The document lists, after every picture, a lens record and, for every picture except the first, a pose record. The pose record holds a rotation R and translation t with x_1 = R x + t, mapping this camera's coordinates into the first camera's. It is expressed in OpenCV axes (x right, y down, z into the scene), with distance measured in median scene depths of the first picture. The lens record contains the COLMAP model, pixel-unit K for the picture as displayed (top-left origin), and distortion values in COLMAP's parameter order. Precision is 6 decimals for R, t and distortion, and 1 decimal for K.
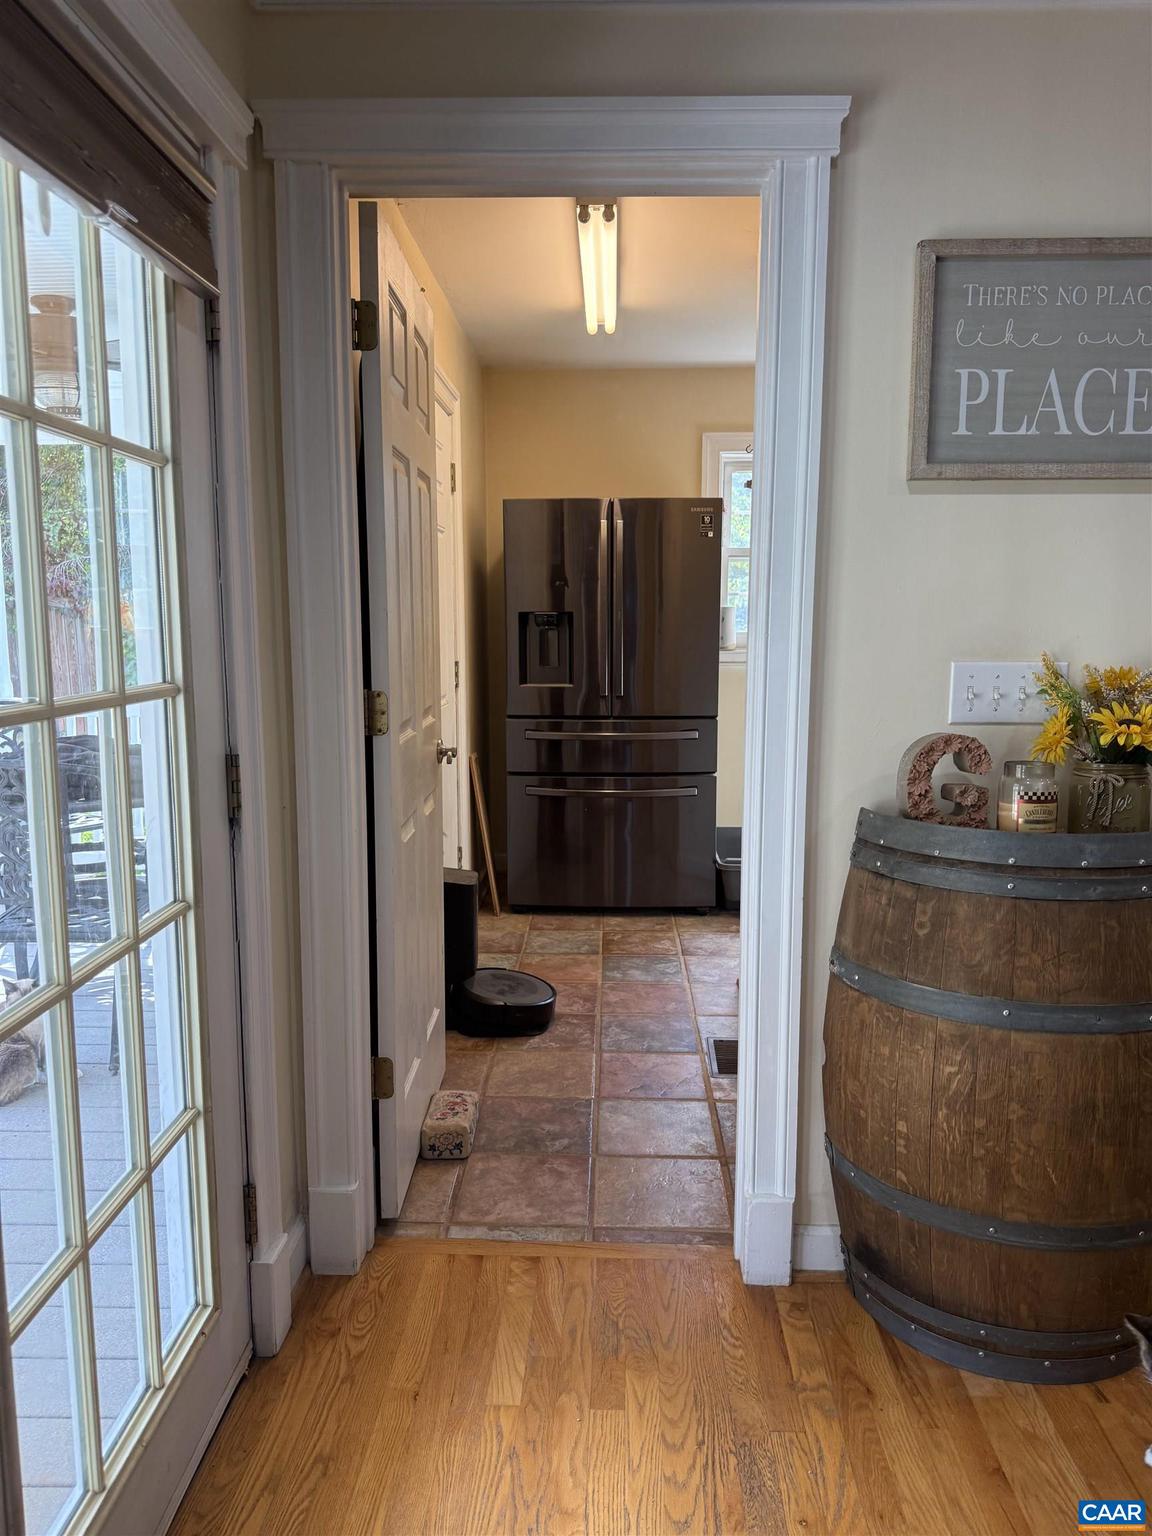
lens RADIAL K [[1078.1, 0, 576.0], [0, 1078.1, 768.0], [0, 0, 1]] dist [0.143742, -0.246587]
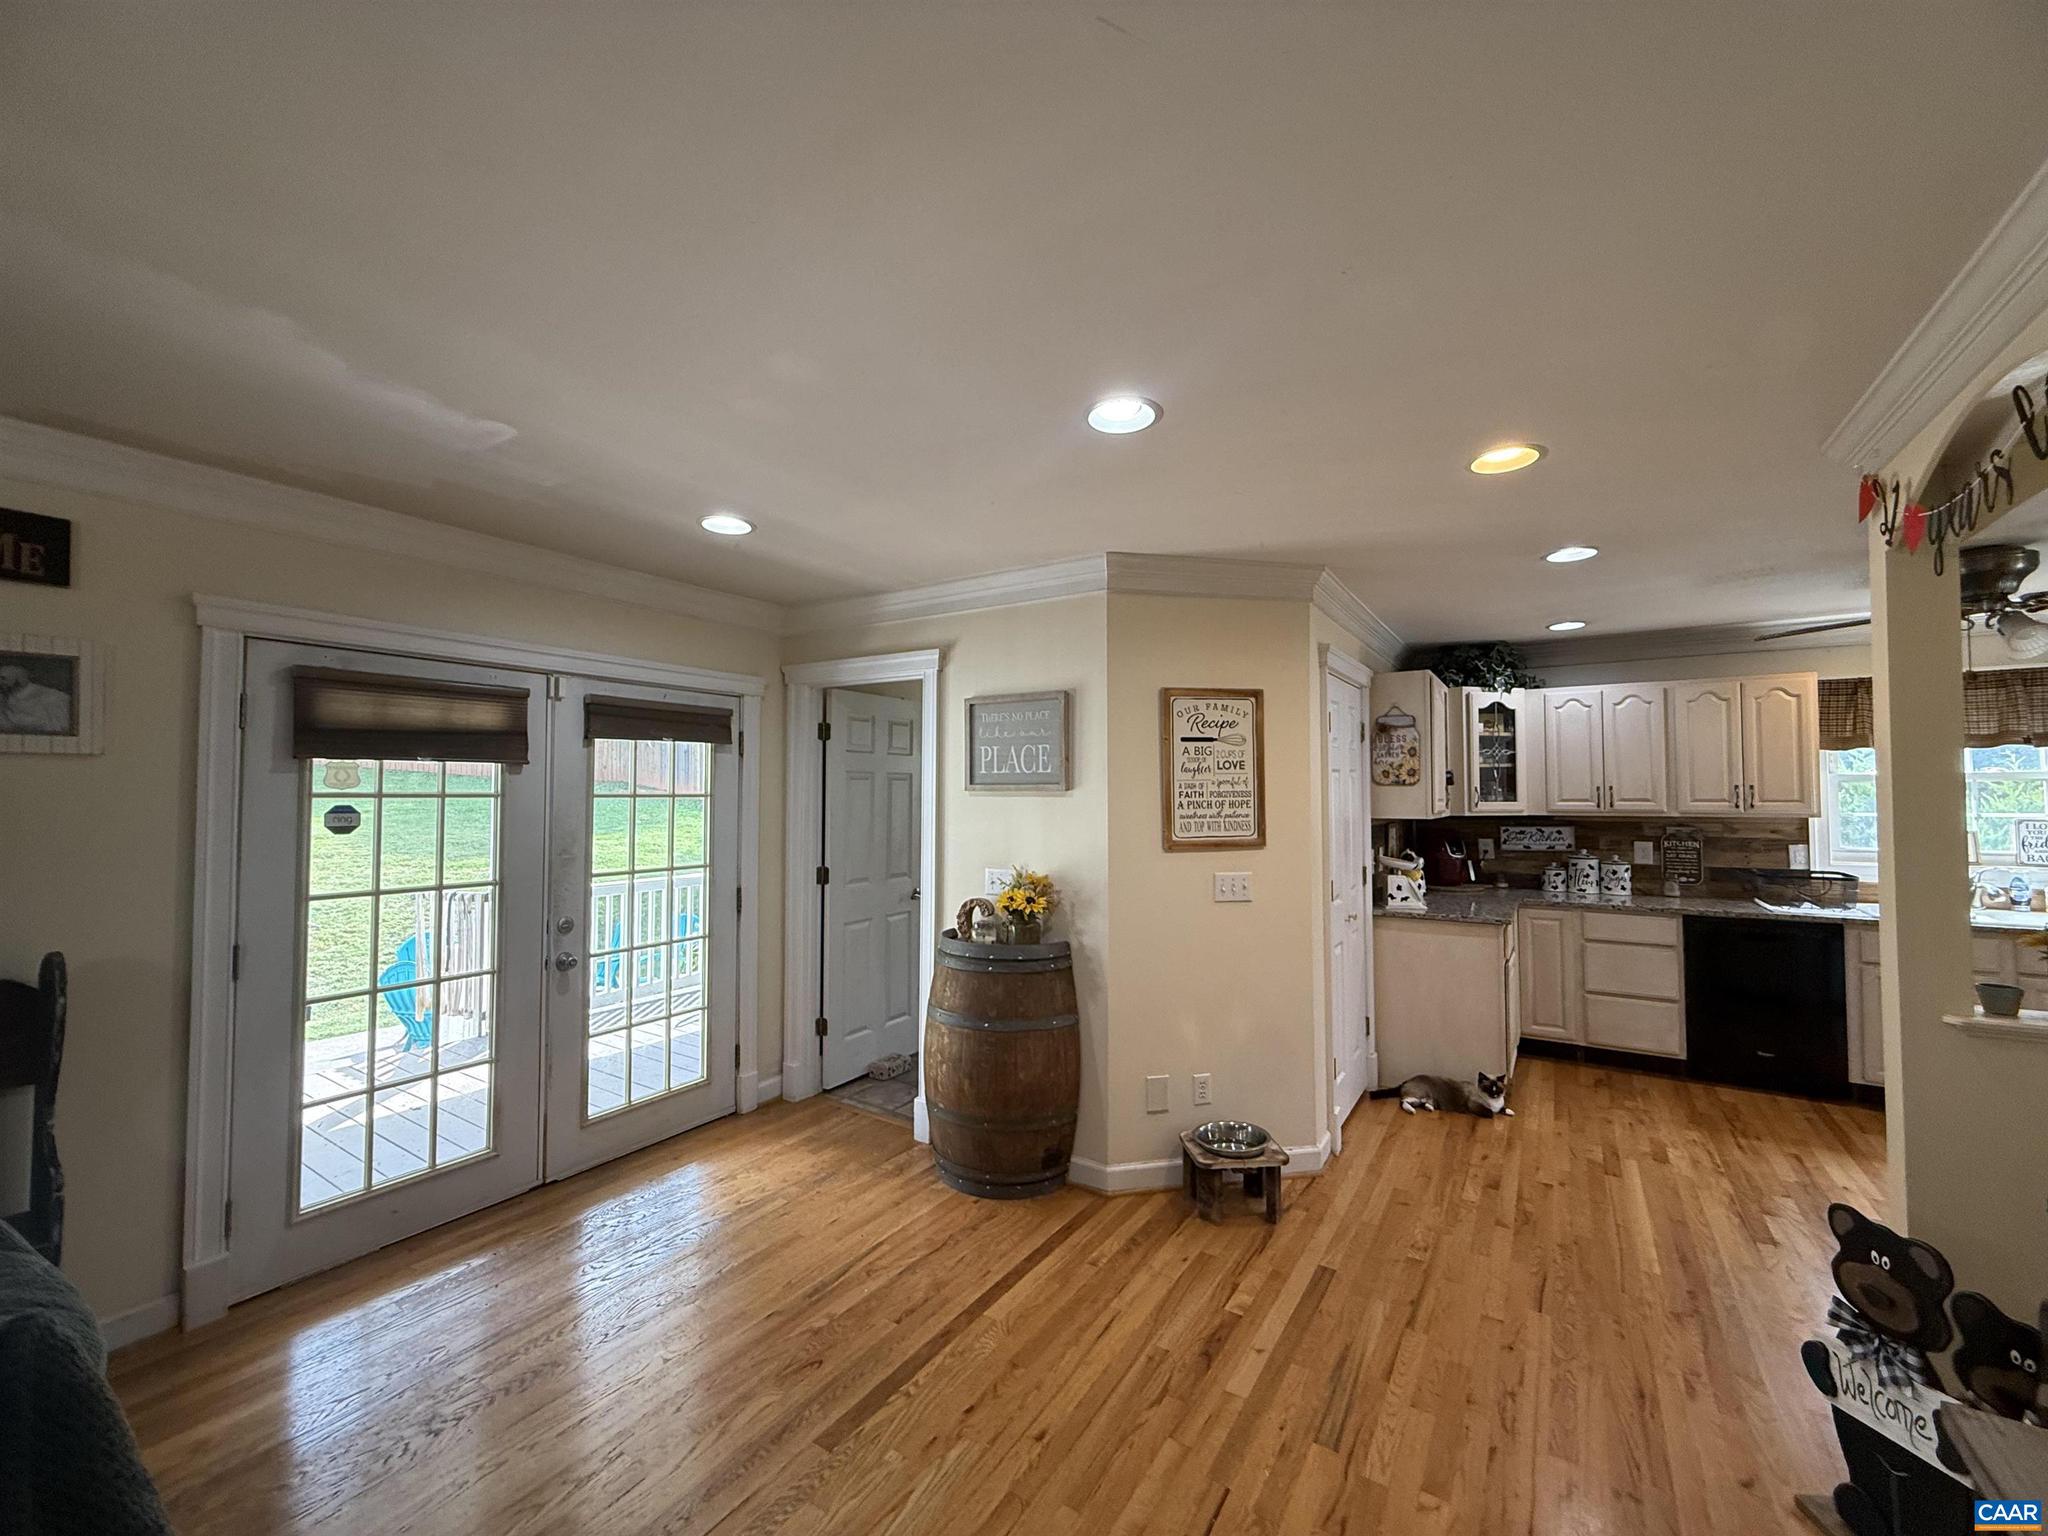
lens RADIAL K [[811.3, 0, 1024.0], [0, 811.3, 768.0], [0, 0, 1]] dist [-0.000804, -0.000292]
pose [[0.850851, -0.016764, -0.525140, 0.763008], [-0.072917, 0.986051, -0.149621, -0.030342], [0.520323, 0.165596, 0.837760, -0.249762]]
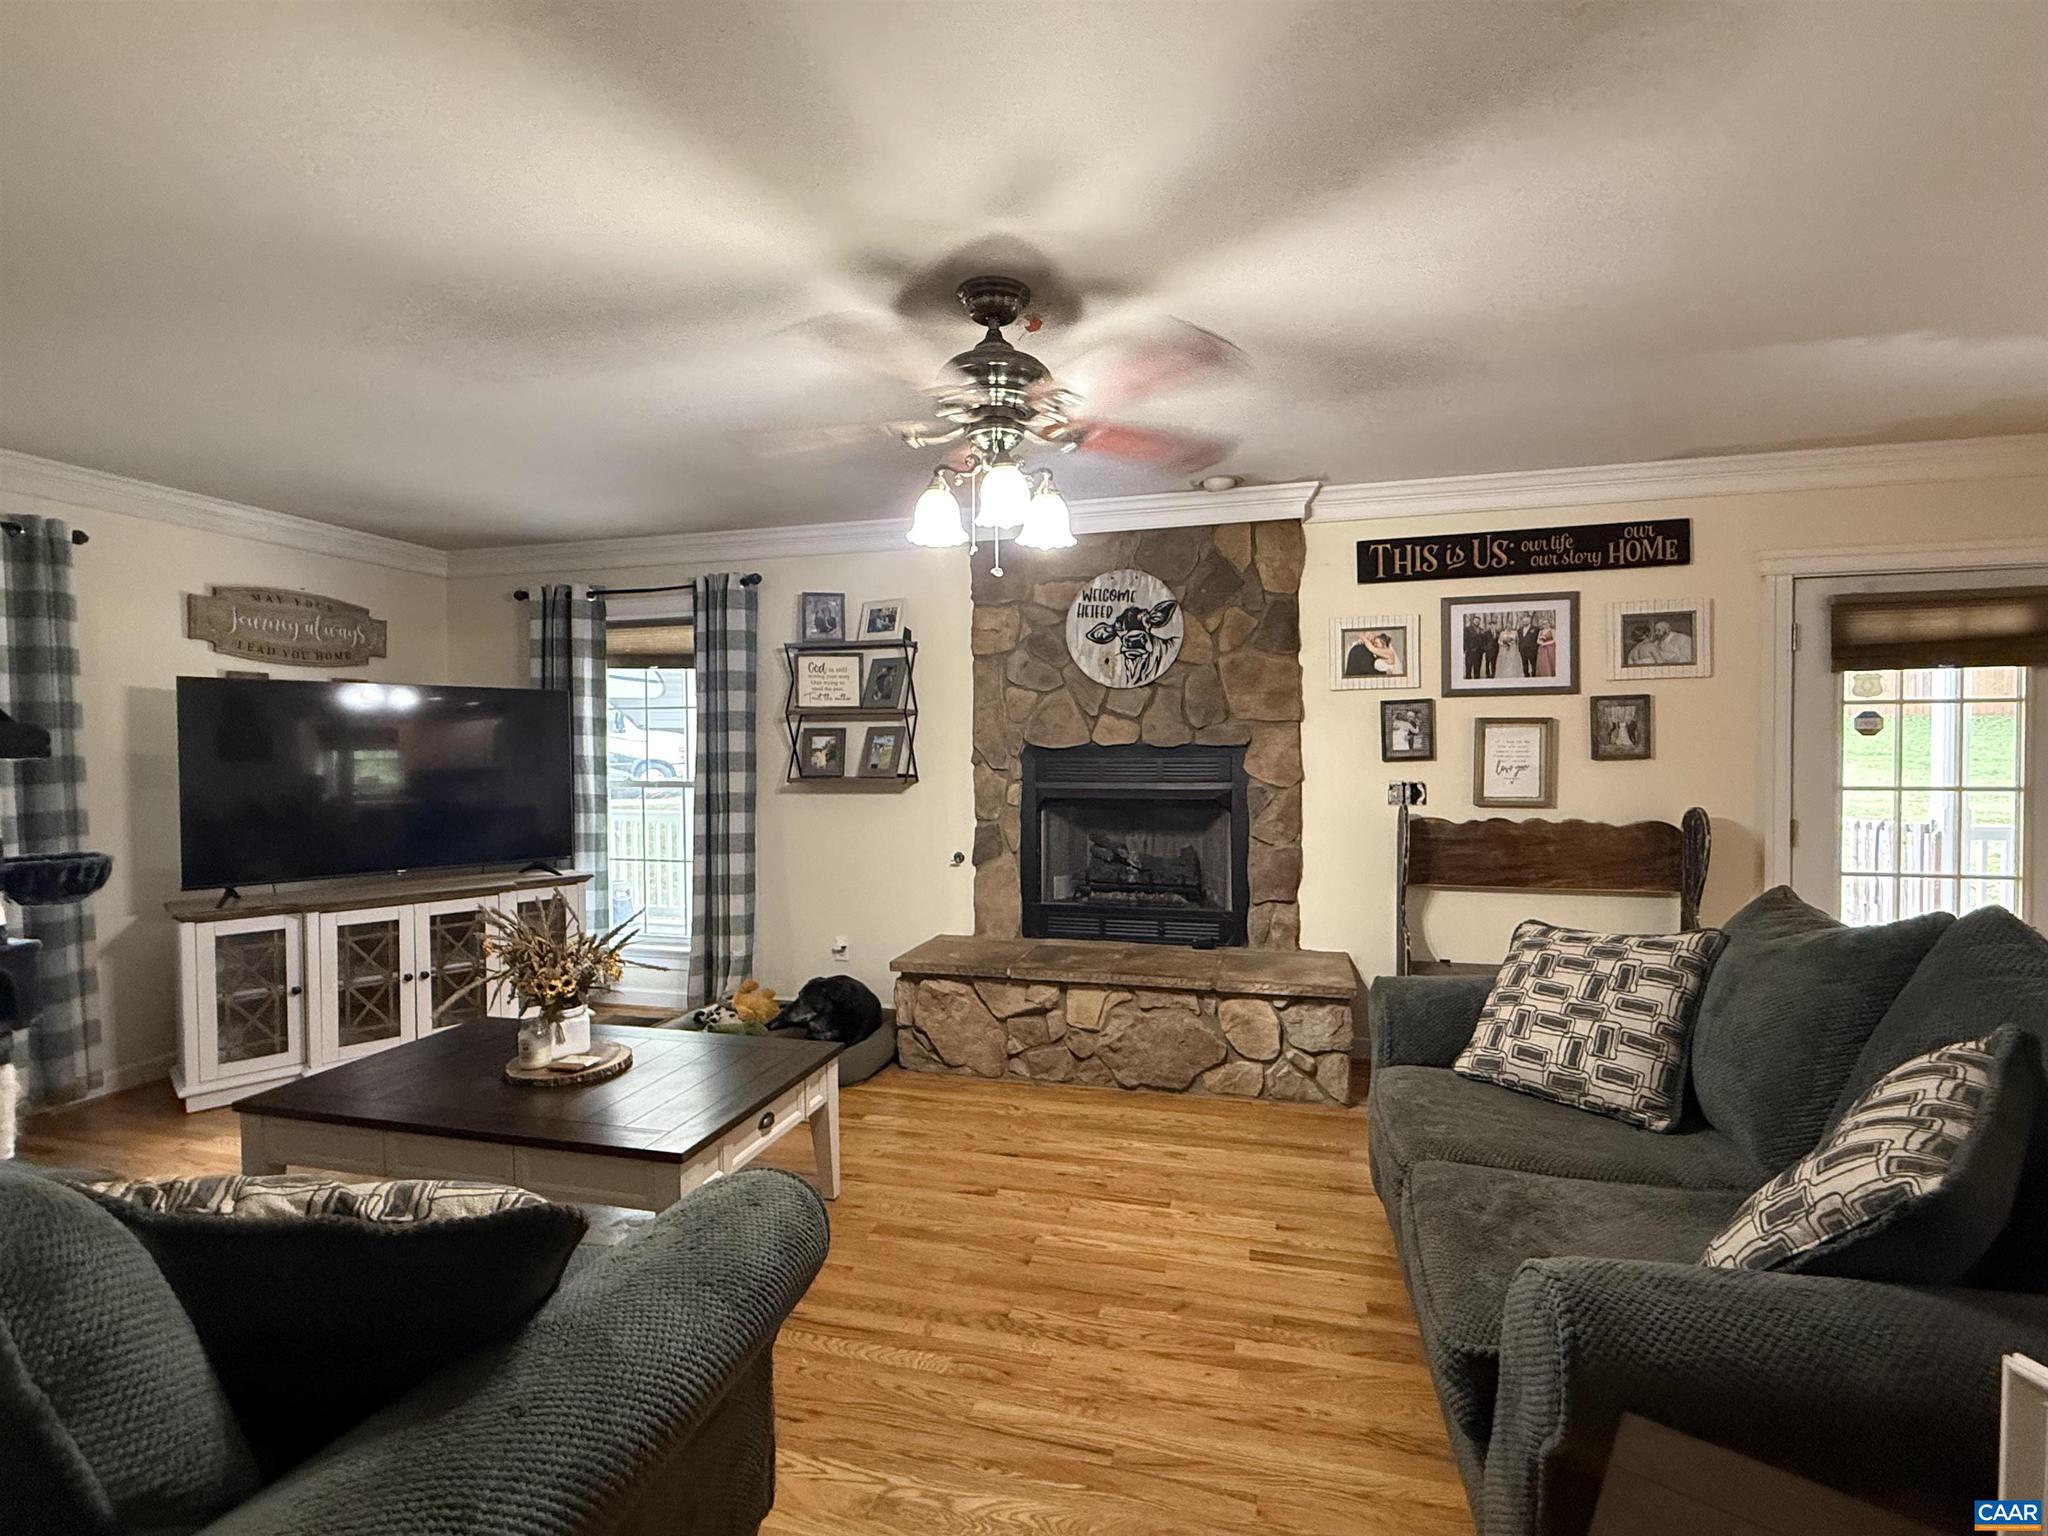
lens RADIAL K [[955.9, 0, 1024.0], [0, 955.9, 768.0], [0, 0, 1]] dist [-0.000500, -0.000446]
pose [[-0.233849, 0.022272, -0.972018, 1.048736], [-0.127615, 0.990385, 0.053395, 0.060489], [0.963861, 0.136531, -0.228759, -0.580633]]
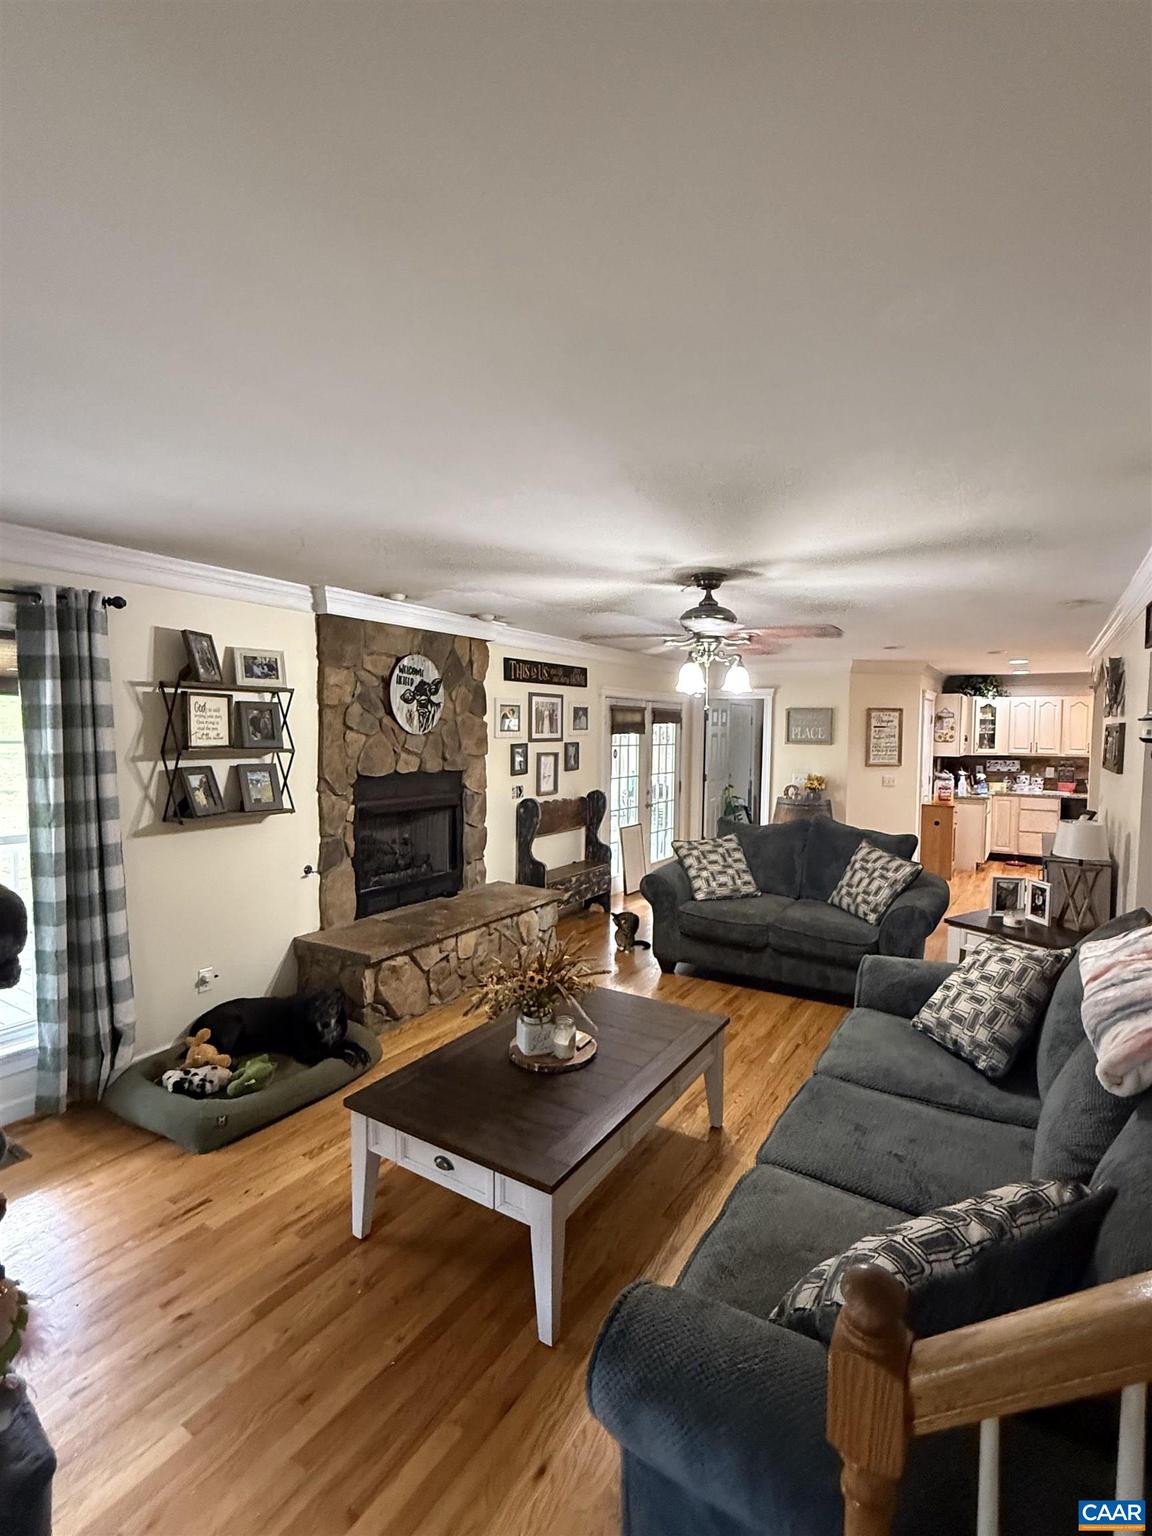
lens RADIAL K [[717.0, 0, 576.0], [0, 717.0, 768.0], [0, 0, 1]] dist [-0.000500, -0.000446]
pose [[0.857609, 0.035006, -0.513109, 0.786327], [-0.080687, 0.994484, -0.067012, 0.139332], [0.507933, 0.098872, 0.855704, -1.764414]]
